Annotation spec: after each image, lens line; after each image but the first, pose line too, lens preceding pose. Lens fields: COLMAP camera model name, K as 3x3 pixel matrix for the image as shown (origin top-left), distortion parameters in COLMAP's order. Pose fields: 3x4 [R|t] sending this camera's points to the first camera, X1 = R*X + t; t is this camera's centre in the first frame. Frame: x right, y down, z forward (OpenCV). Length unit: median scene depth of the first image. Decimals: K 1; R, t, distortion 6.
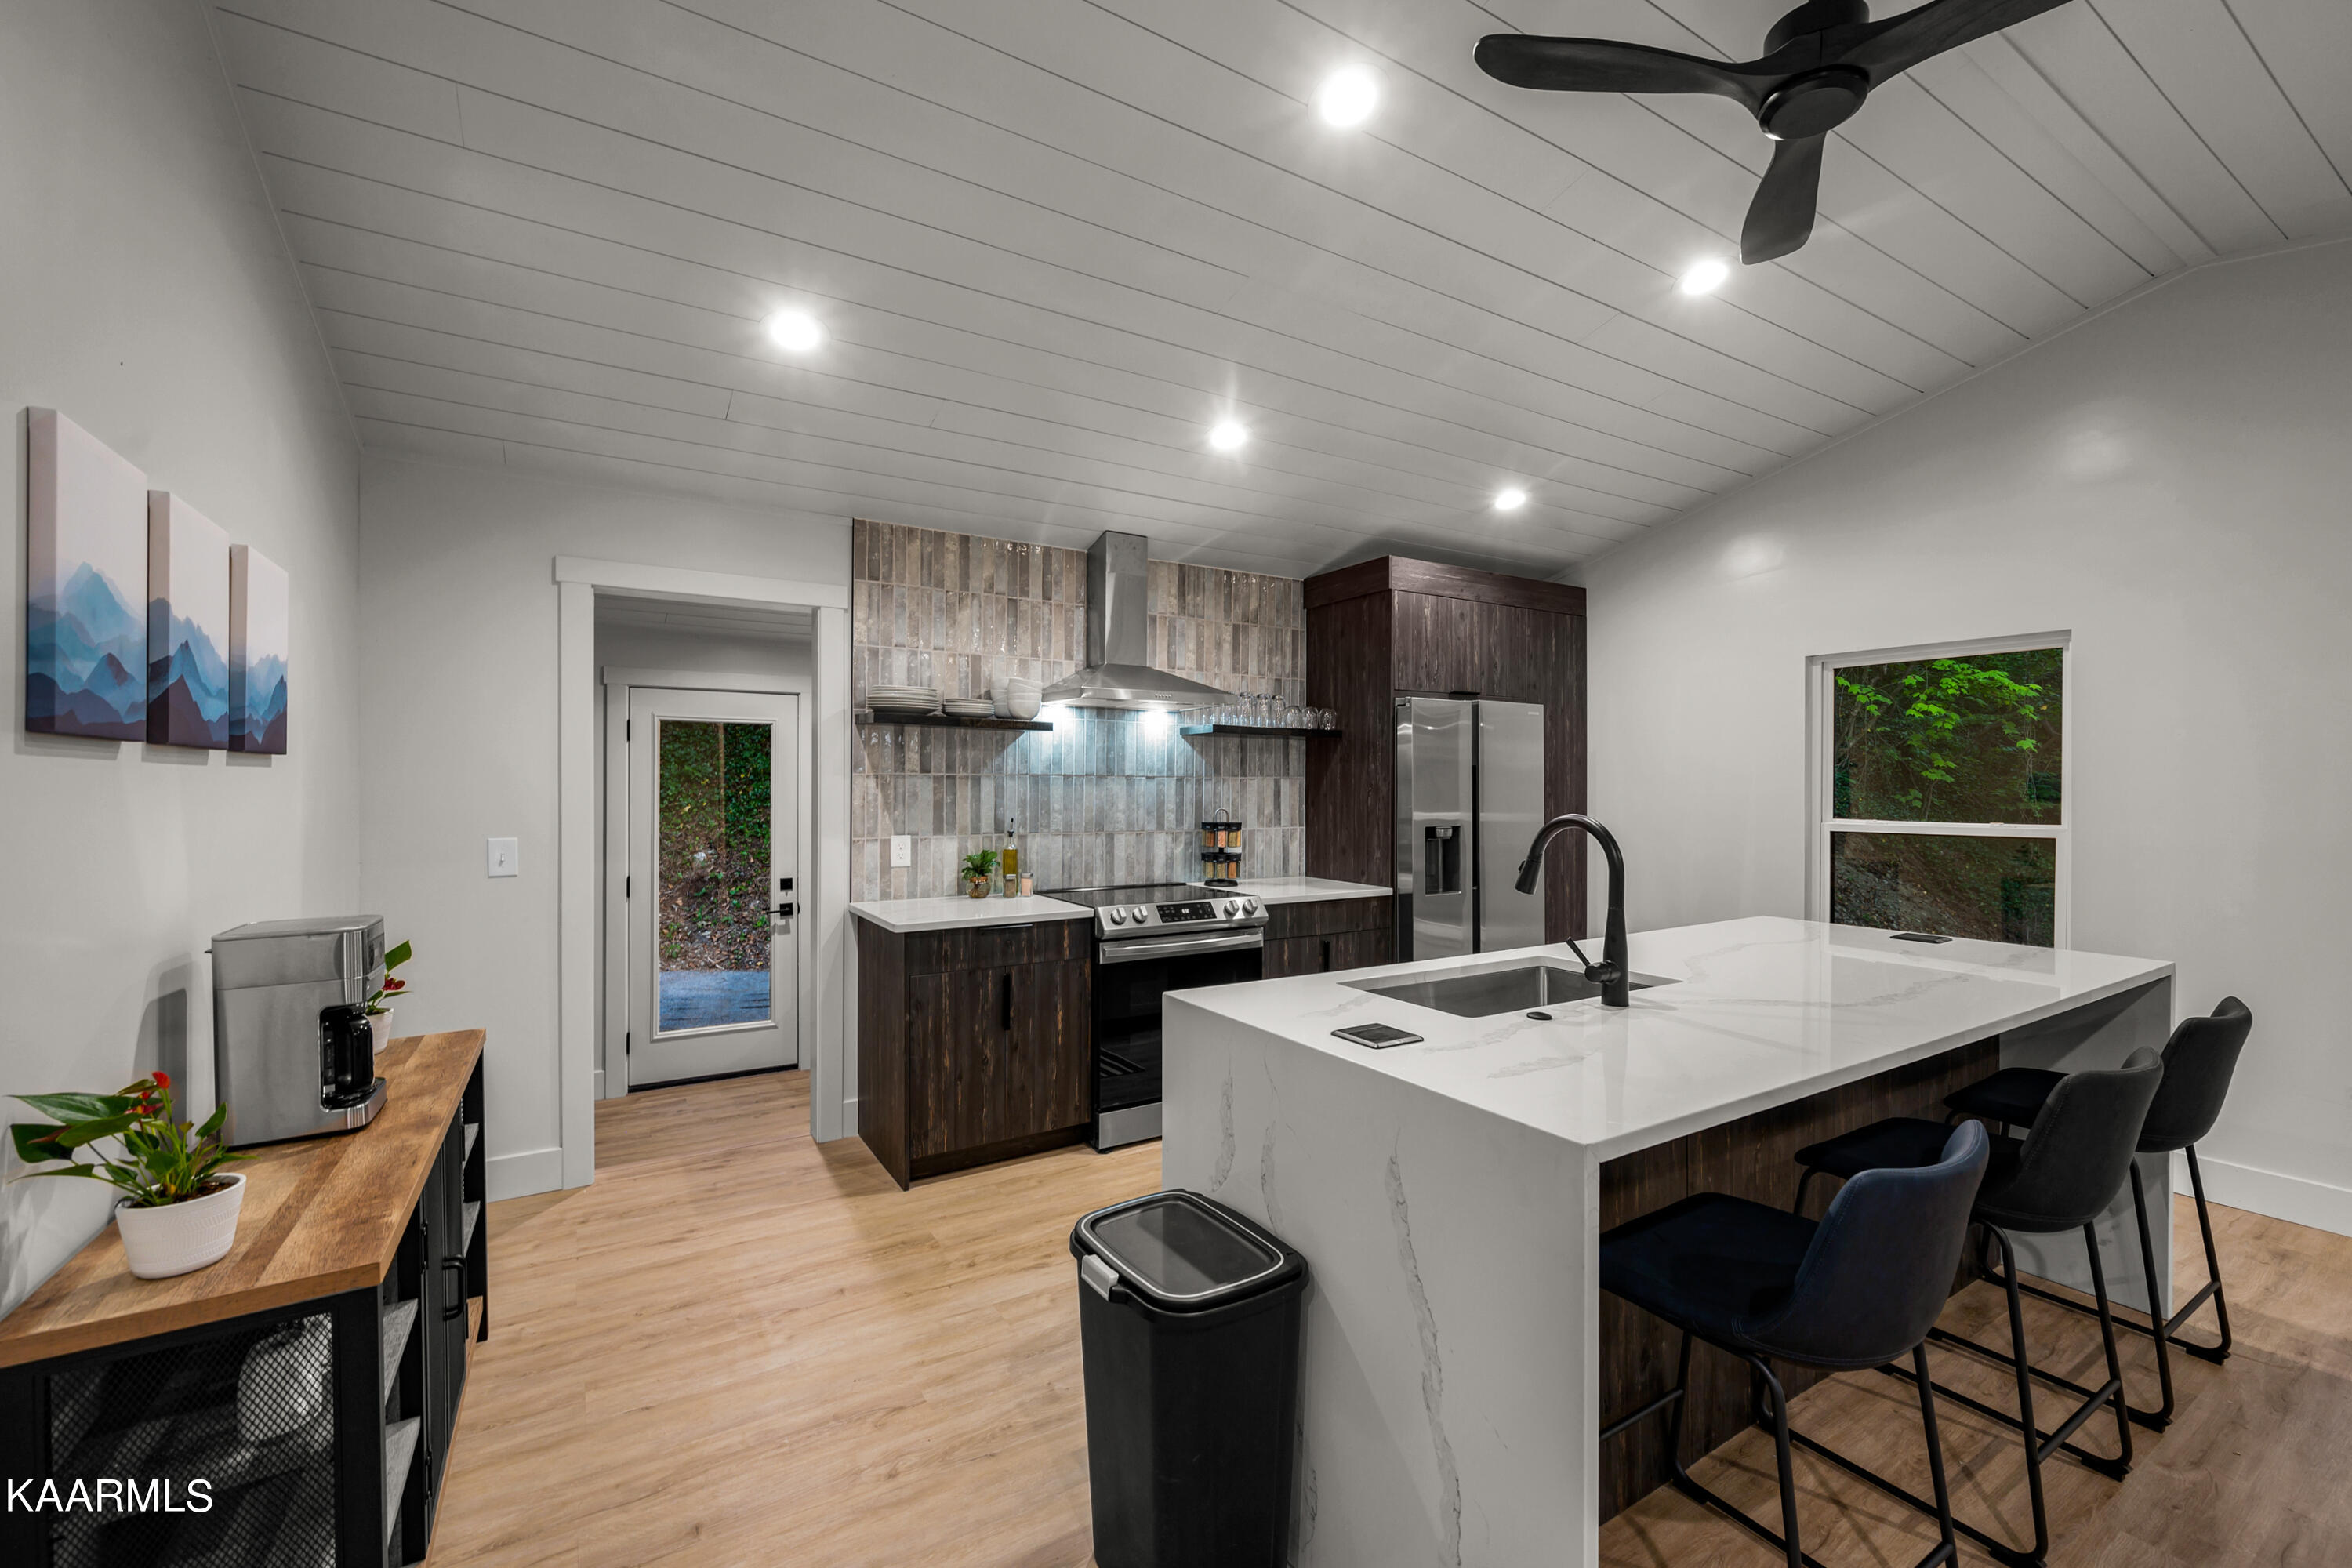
lens RADIAL K [[966.0, 0, 1173.6], [0, 966.0, 785.7], [0, 0, 1]] dist [0.000521, 0.000105]
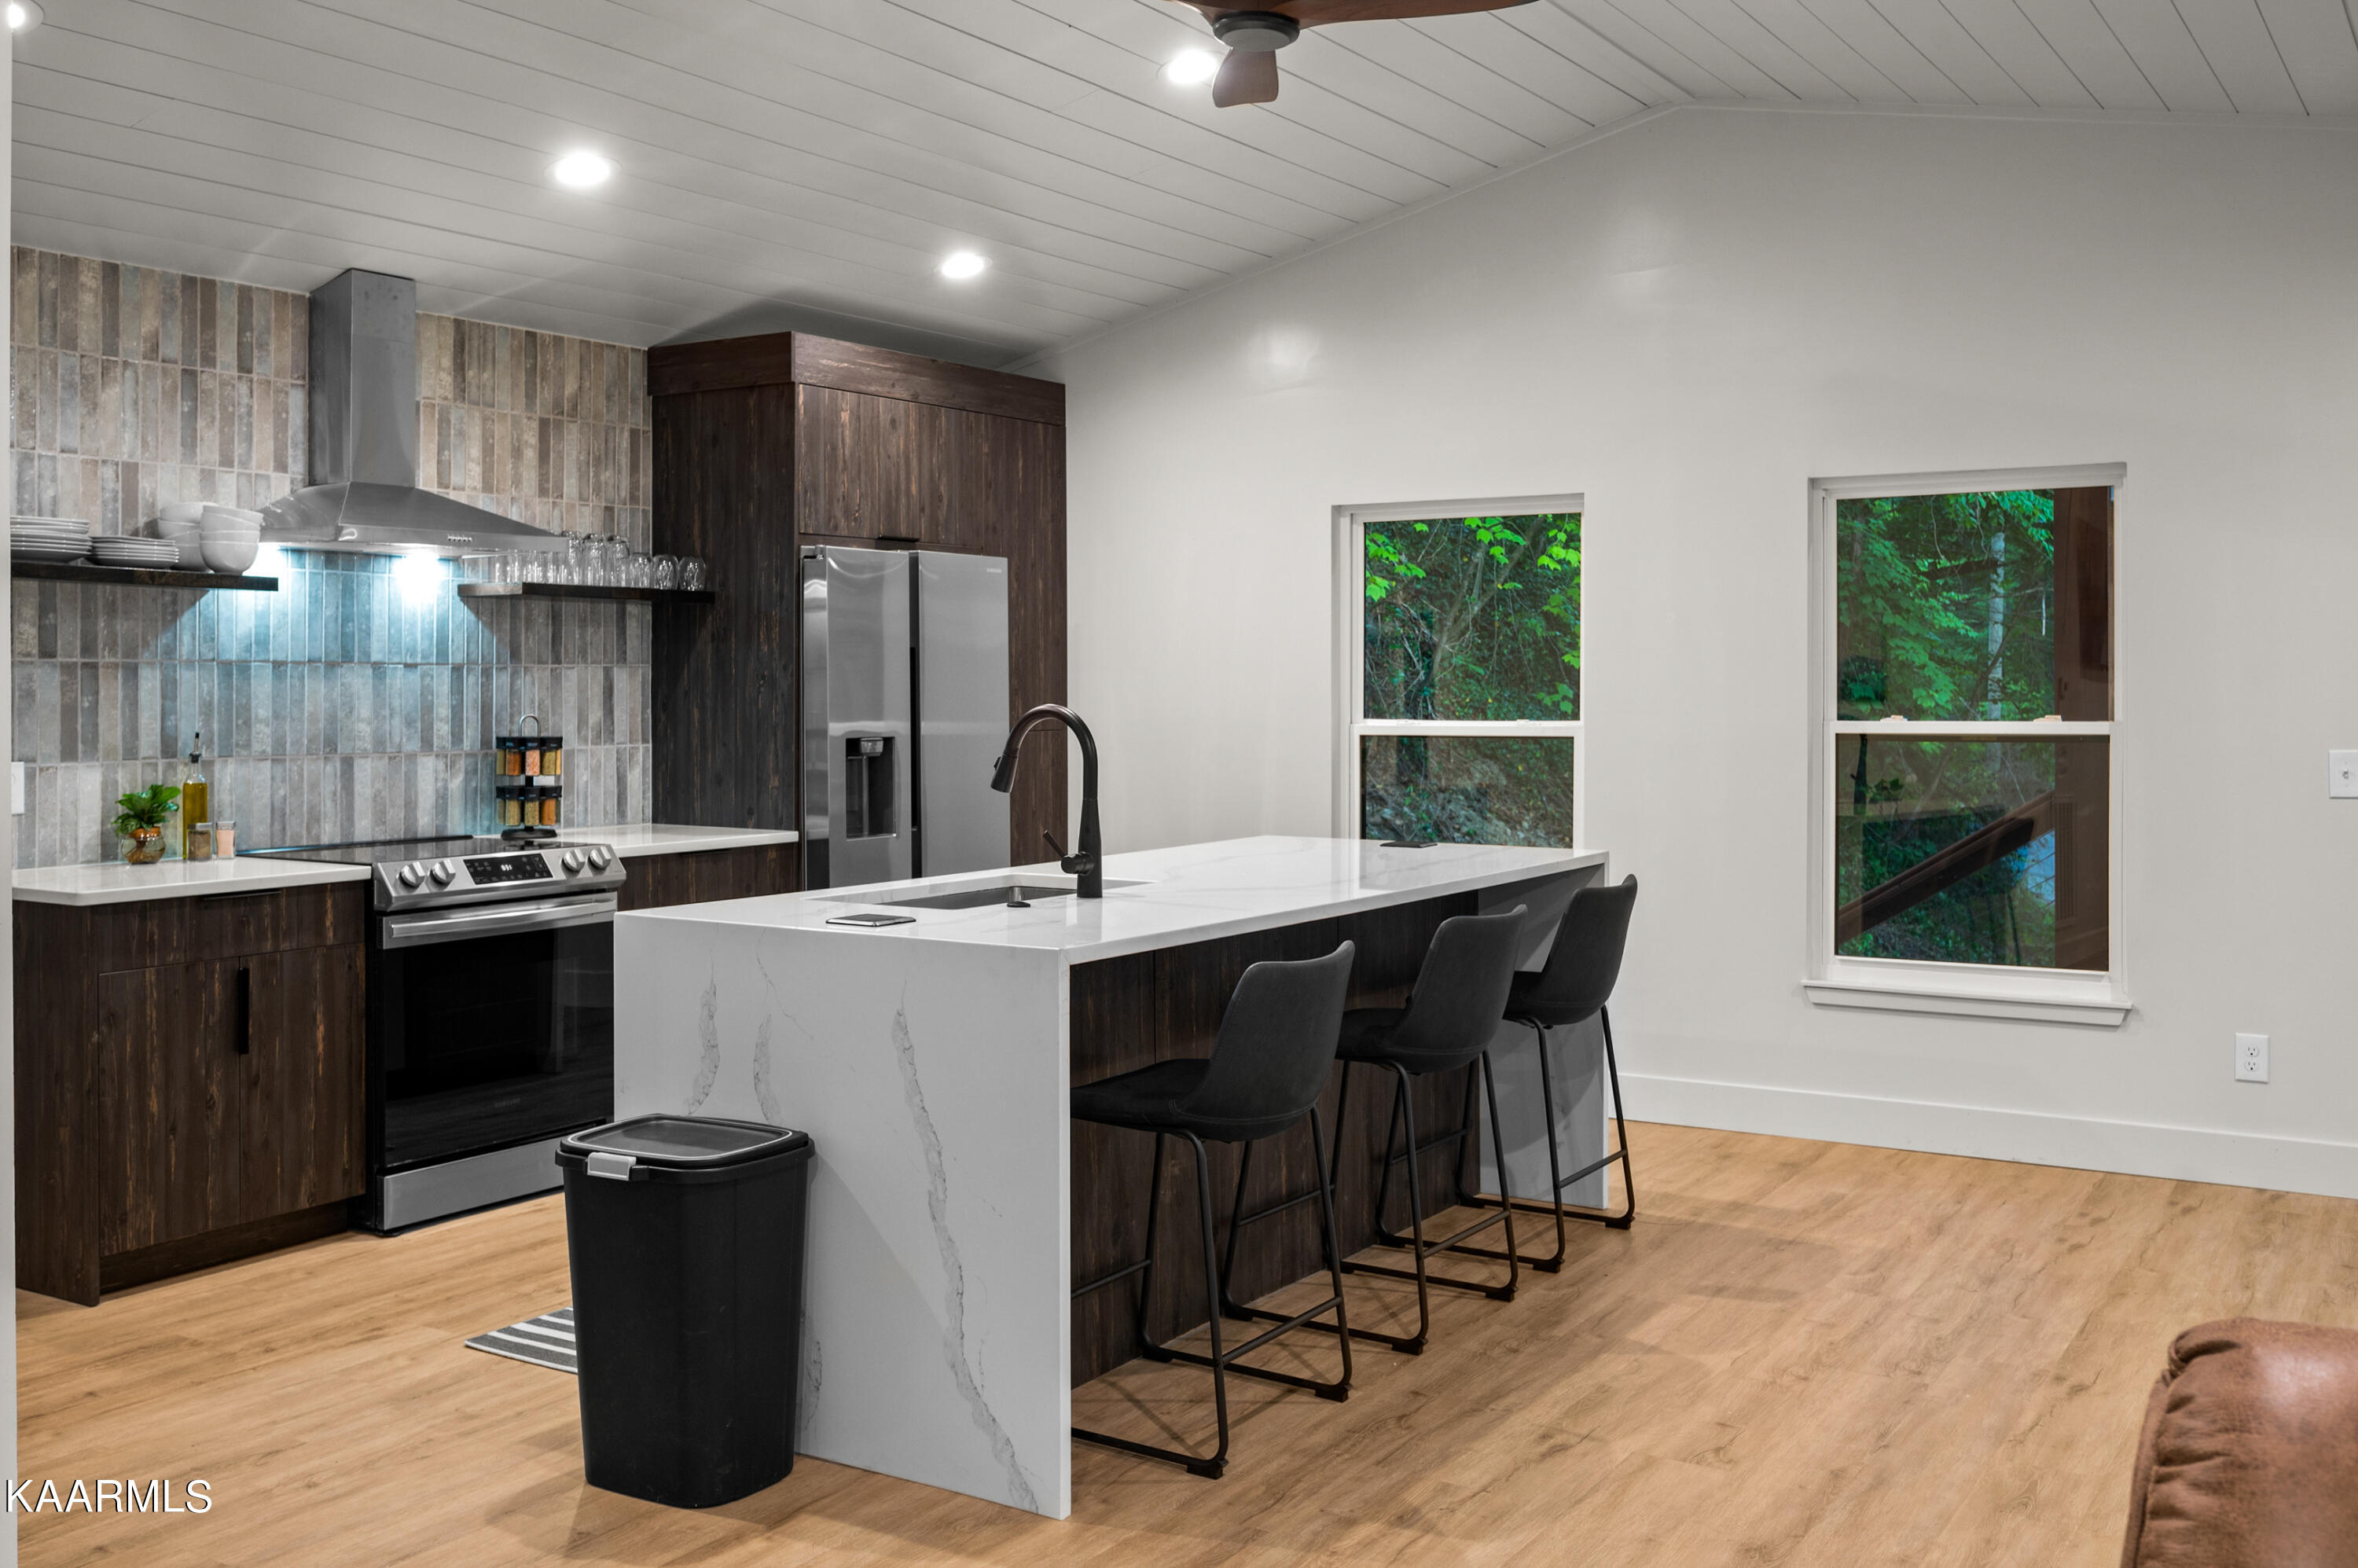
lens RADIAL K [[2163.1, 0, 1191.3], [0, 2163.1, 682.2], [0, 0, 1]] dist [-0.003337, 0.002845]
pose [[0.896665, -0.003956, 0.442691, -0.193530], [0.004059, 0.999992, 0.000713, 0.003360], [-0.442690, 0.001157, 0.896674, -0.465543]]
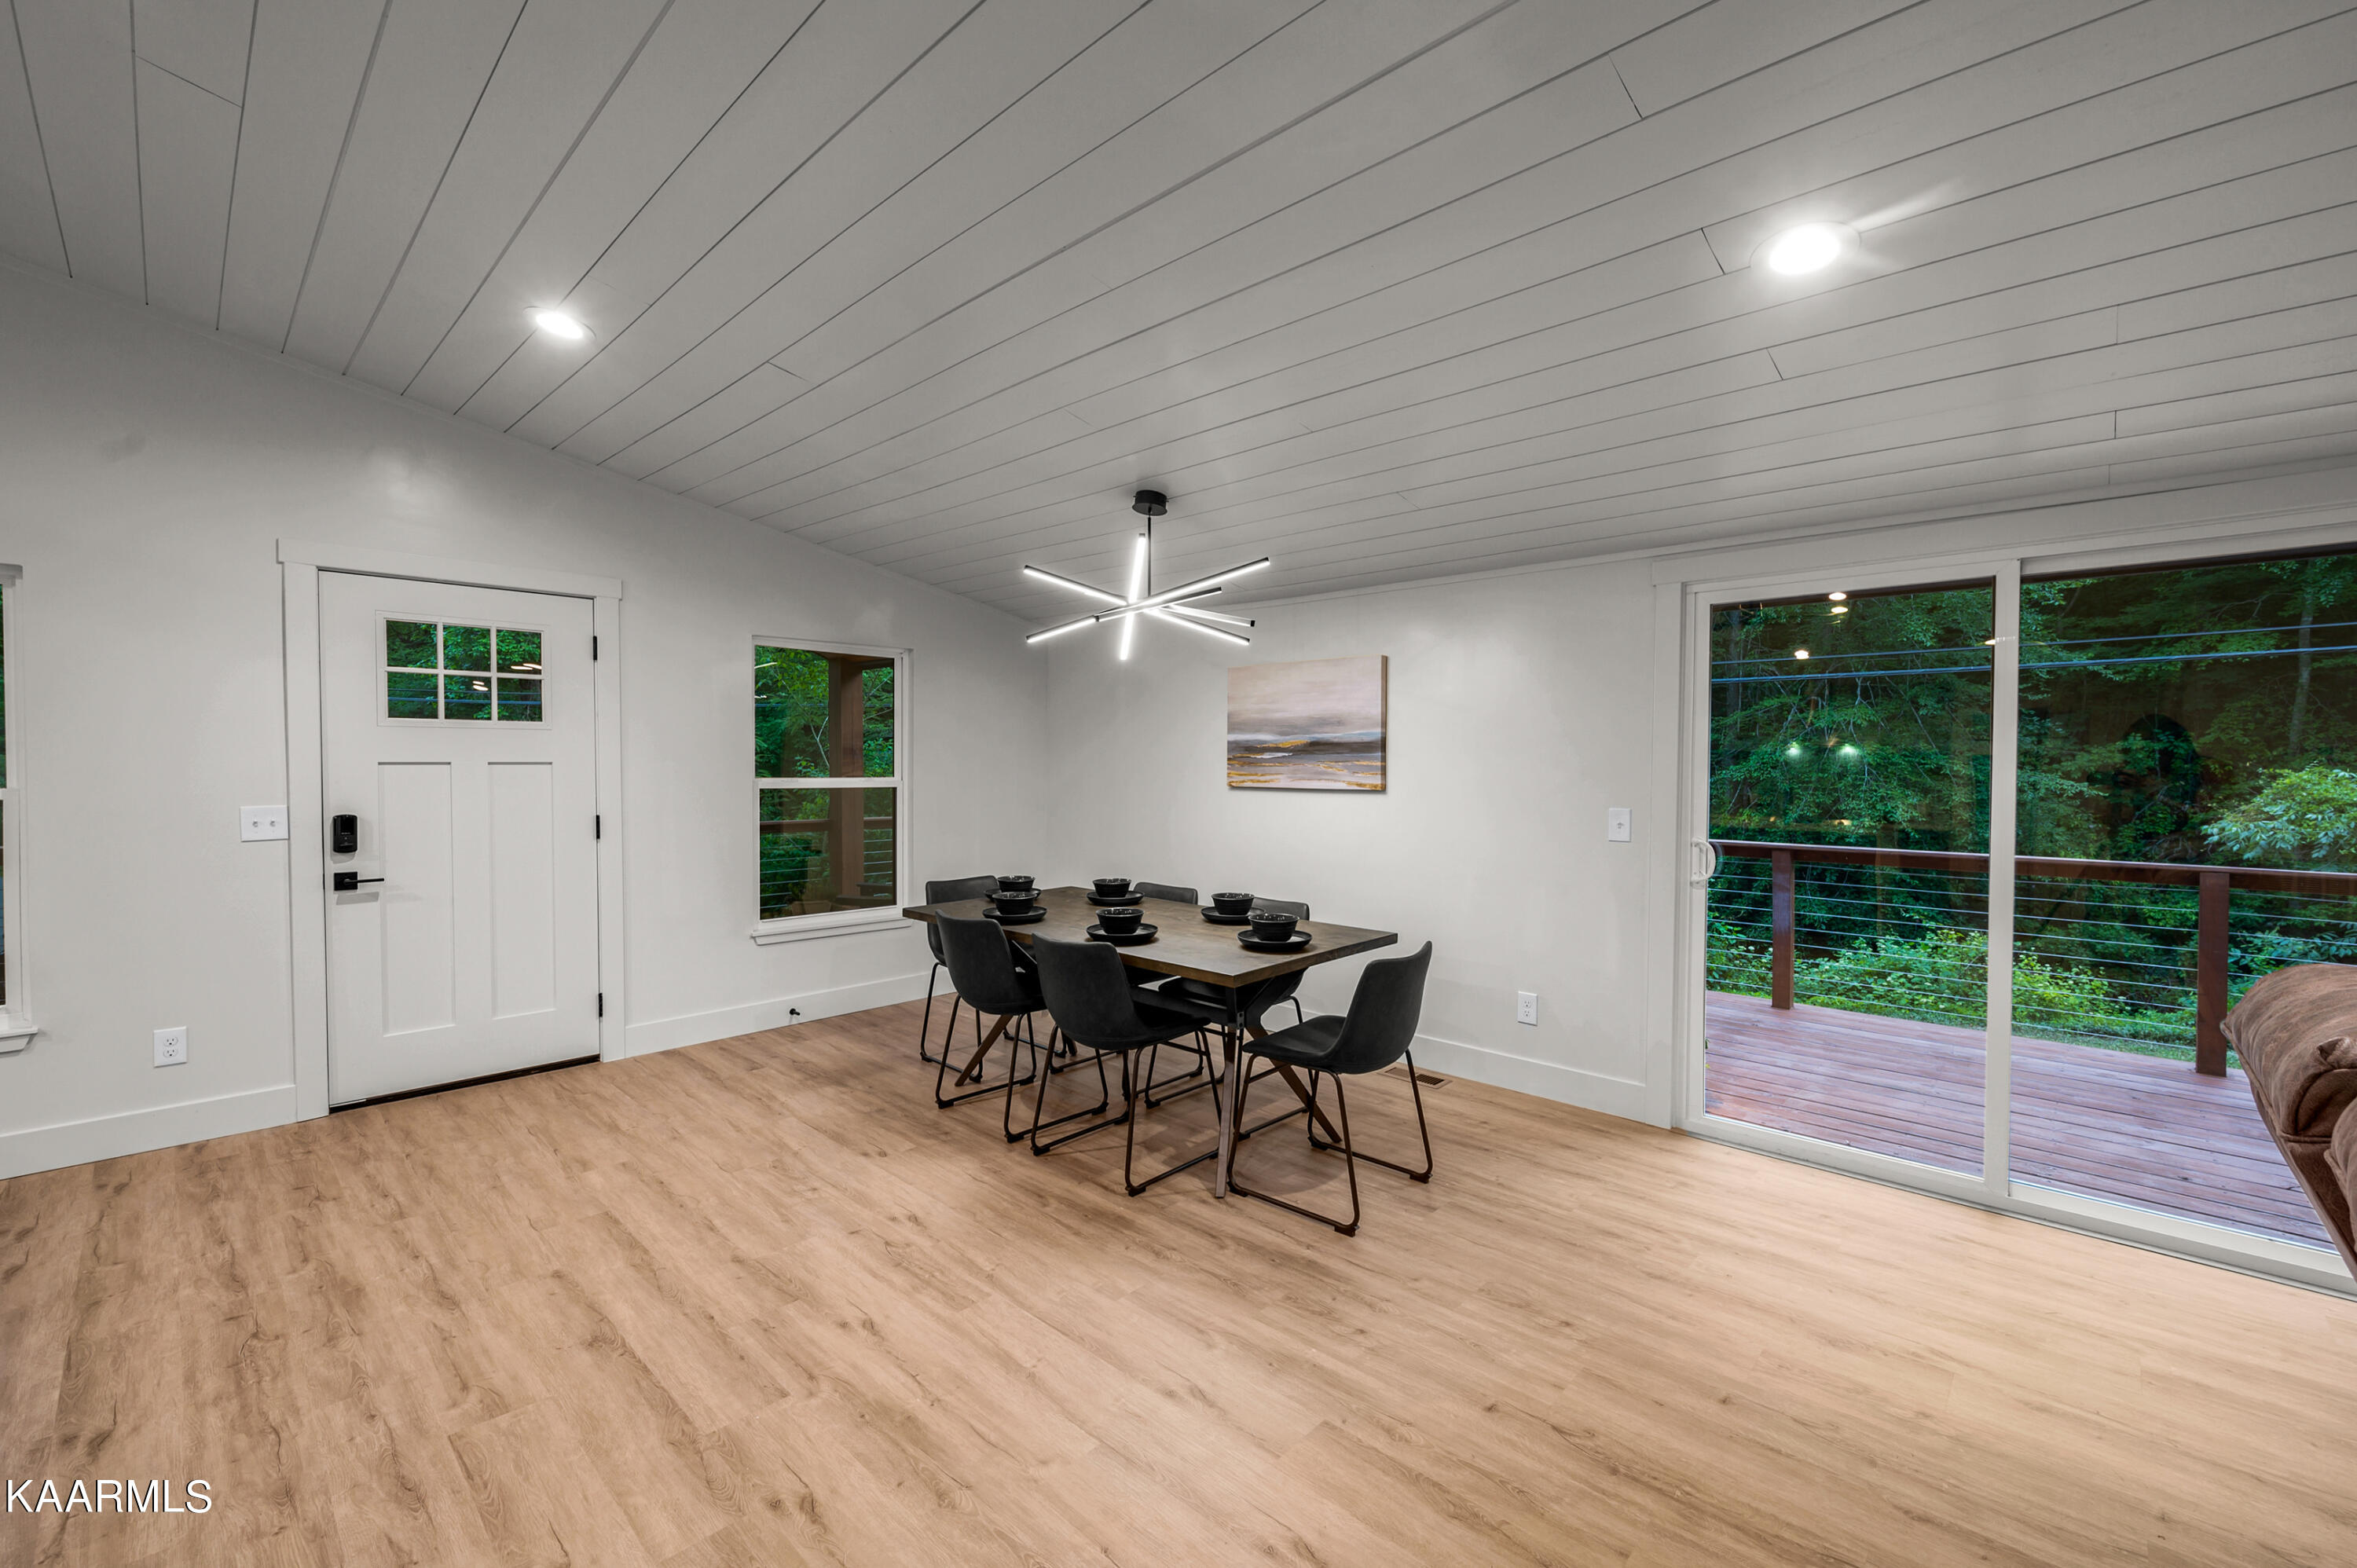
lens RADIAL K [[968.0, 0, 1176.1], [0, 968.0, 785.7], [0, 0, 1]] dist [0.000521, 0.000105]
pose [[-0.247019, -0.026059, 0.968660, 0.039175], [-0.008045, 0.999659, 0.024841, 0.004351], [-0.968977, -0.001657, -0.247145, -0.146849]]
